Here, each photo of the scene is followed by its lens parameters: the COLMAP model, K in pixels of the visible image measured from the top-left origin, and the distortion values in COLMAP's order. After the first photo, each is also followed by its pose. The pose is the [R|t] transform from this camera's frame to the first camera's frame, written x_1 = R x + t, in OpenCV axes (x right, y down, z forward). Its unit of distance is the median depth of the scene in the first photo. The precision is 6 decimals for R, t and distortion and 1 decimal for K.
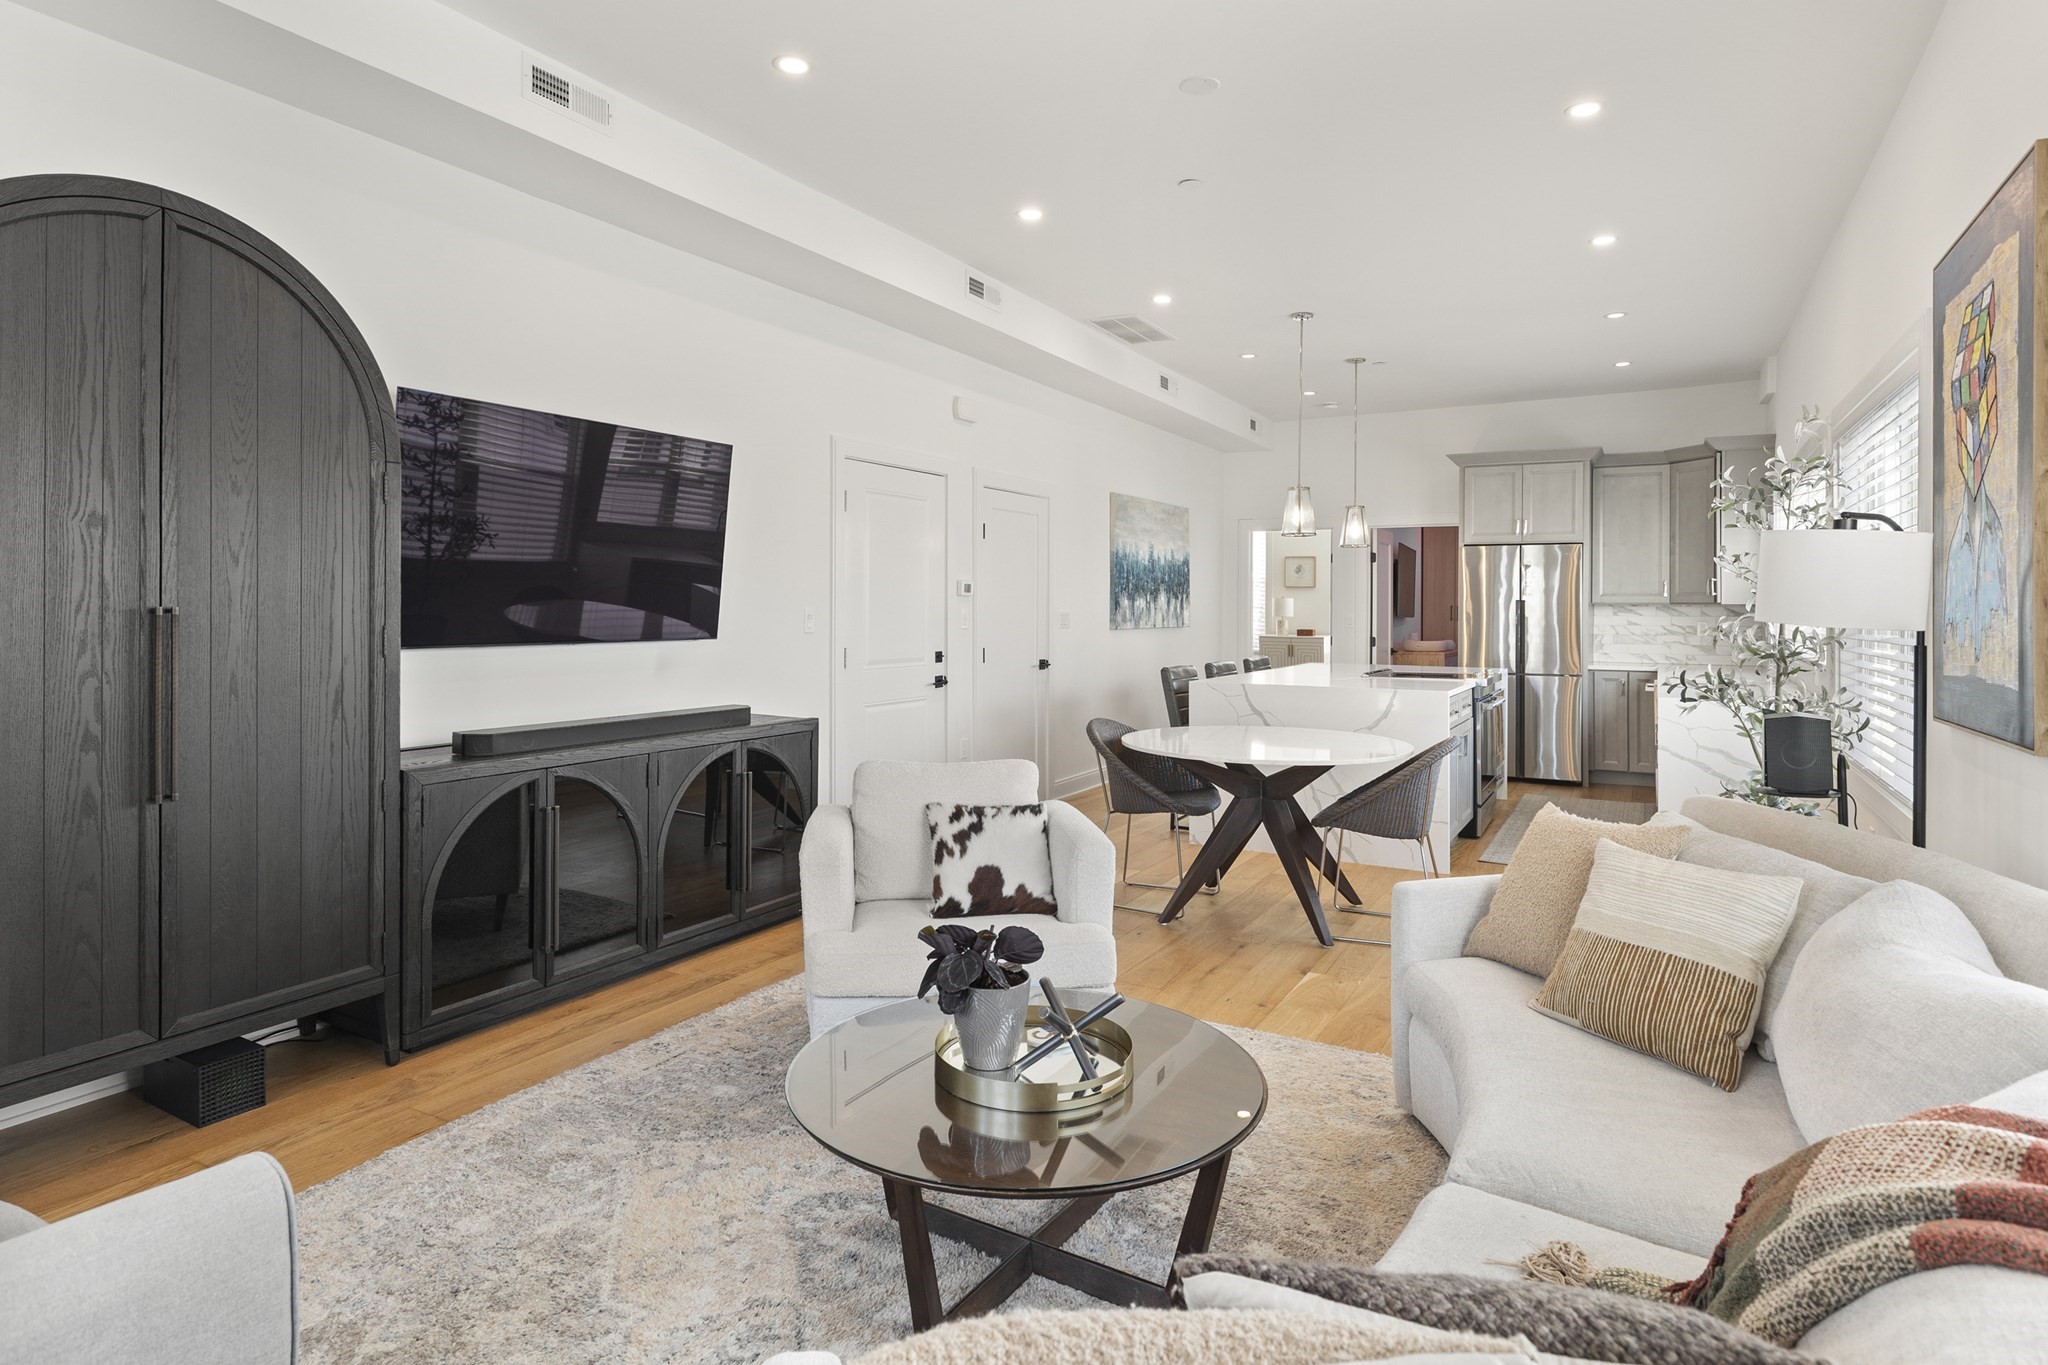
lens RADIAL K [[1119.5, 0, 1023.5], [0, 1119.5, 612.3], [0, 0, 1]] dist [-0.002417, 0.001169]
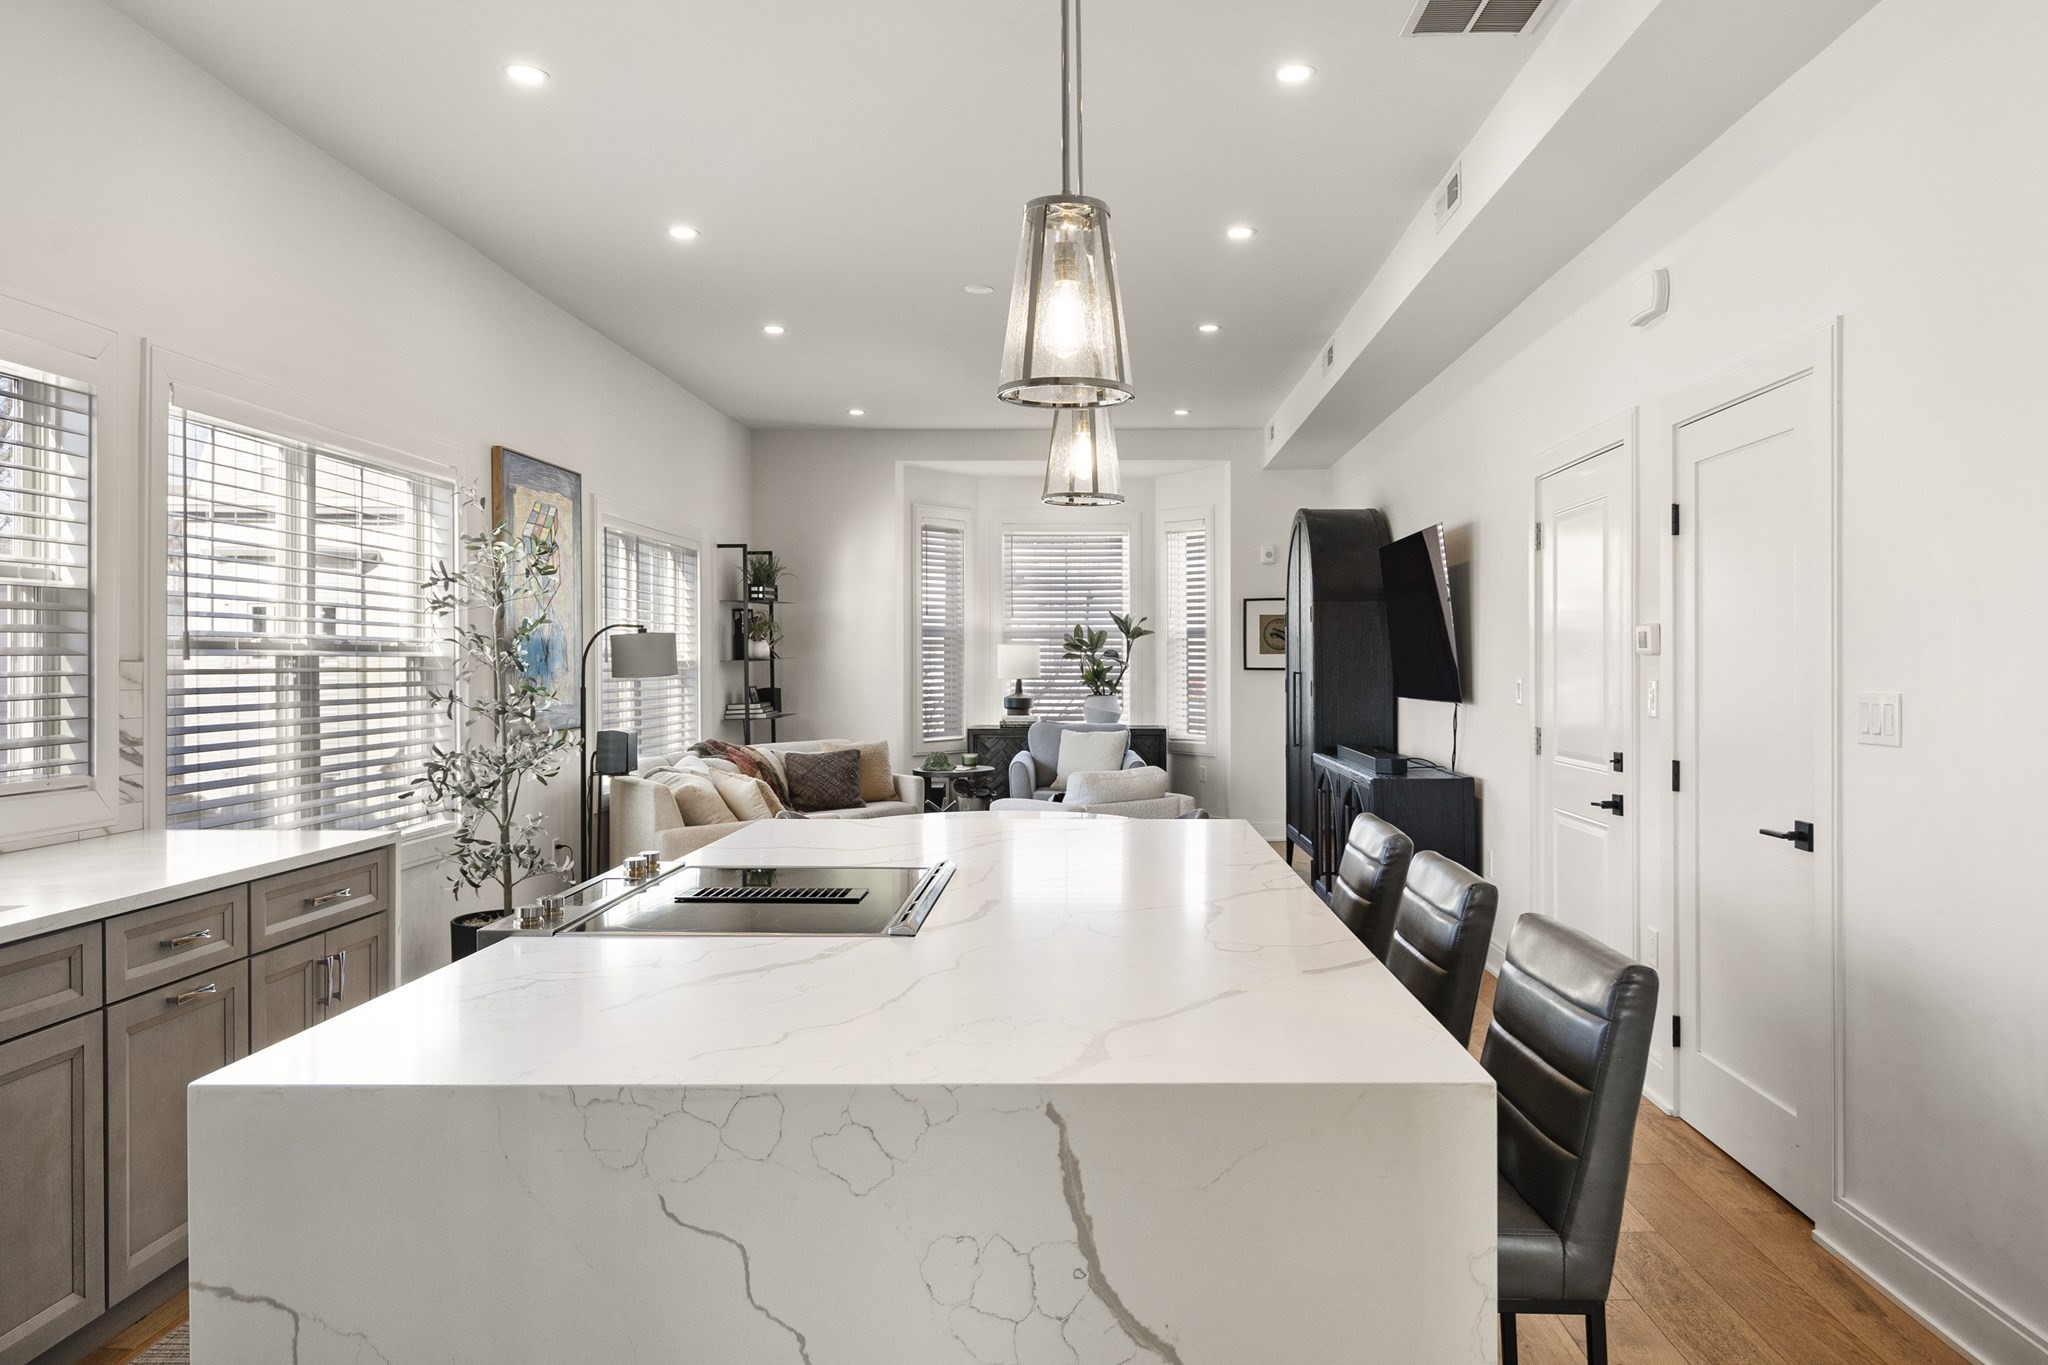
lens RADIAL K [[1441.1, 0, 1105.0], [0, 1441.1, 651.2], [0, 0, 1]] dist [0.003608, -0.007114]
pose [[-0.870321, -0.010902, -0.492364, 0.635550], [-0.008627, 0.999939, -0.006891, -0.011817], [0.492409, -0.001750, -0.870362, 1.844715]]
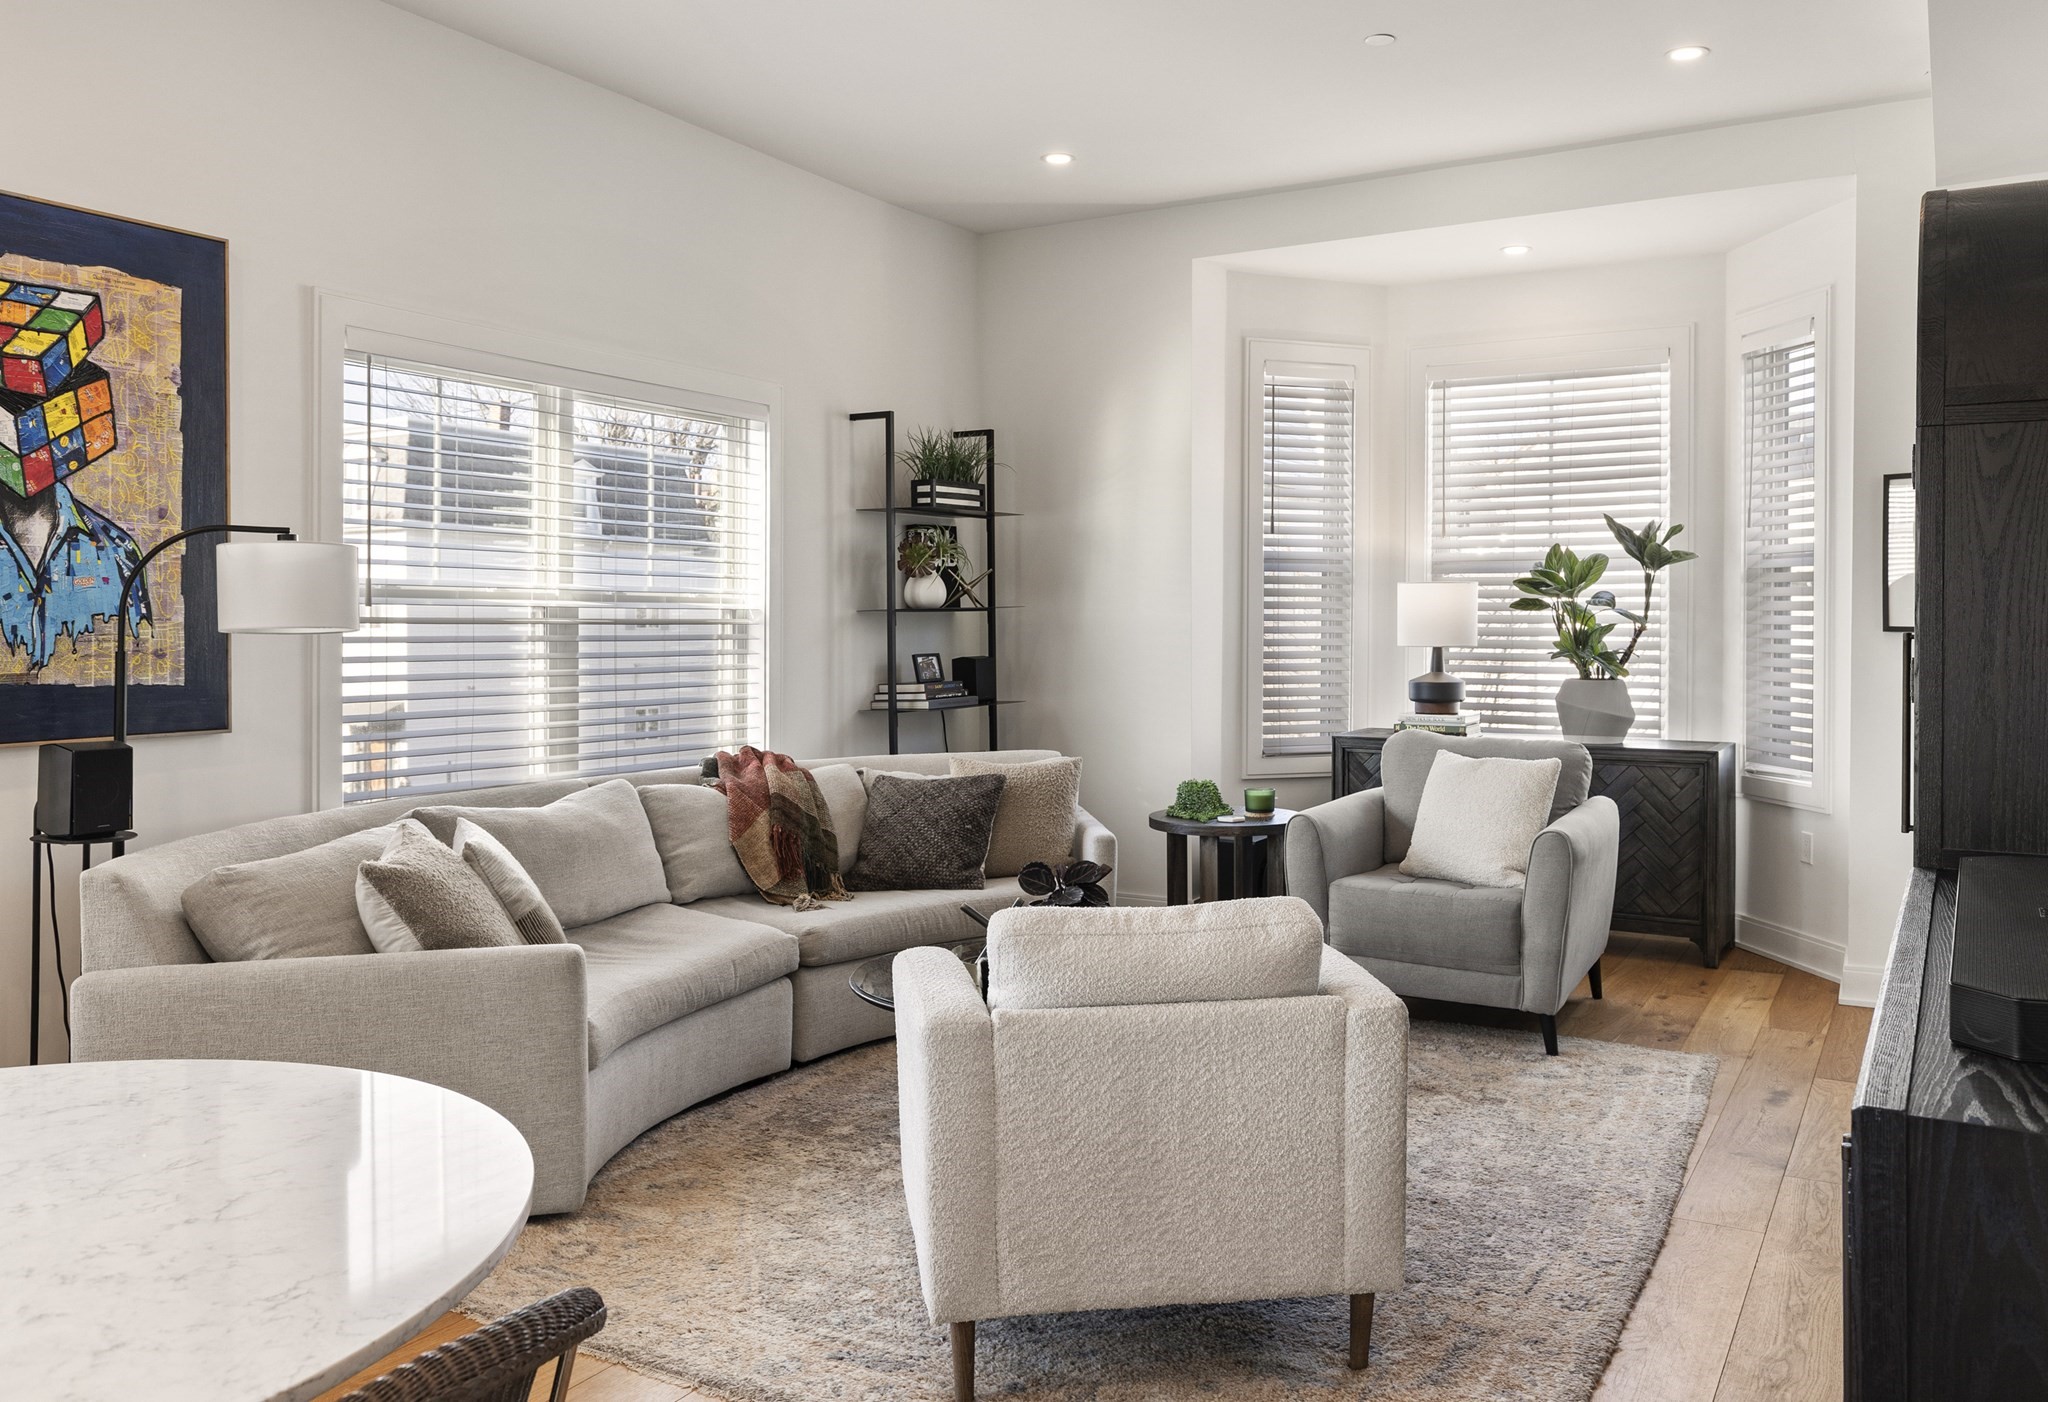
lens RADIAL K [[1570.0, 0, 1055.8], [0, 1570.0, 644.1], [0, 0, 1]] dist [0.014889, -0.000674]
pose [[-0.999834, -0.013549, 0.012168, -0.012945], [-0.013290, 0.999689, 0.021101, -0.008817], [-0.012450, 0.020936, -0.999703, 1.195009]]
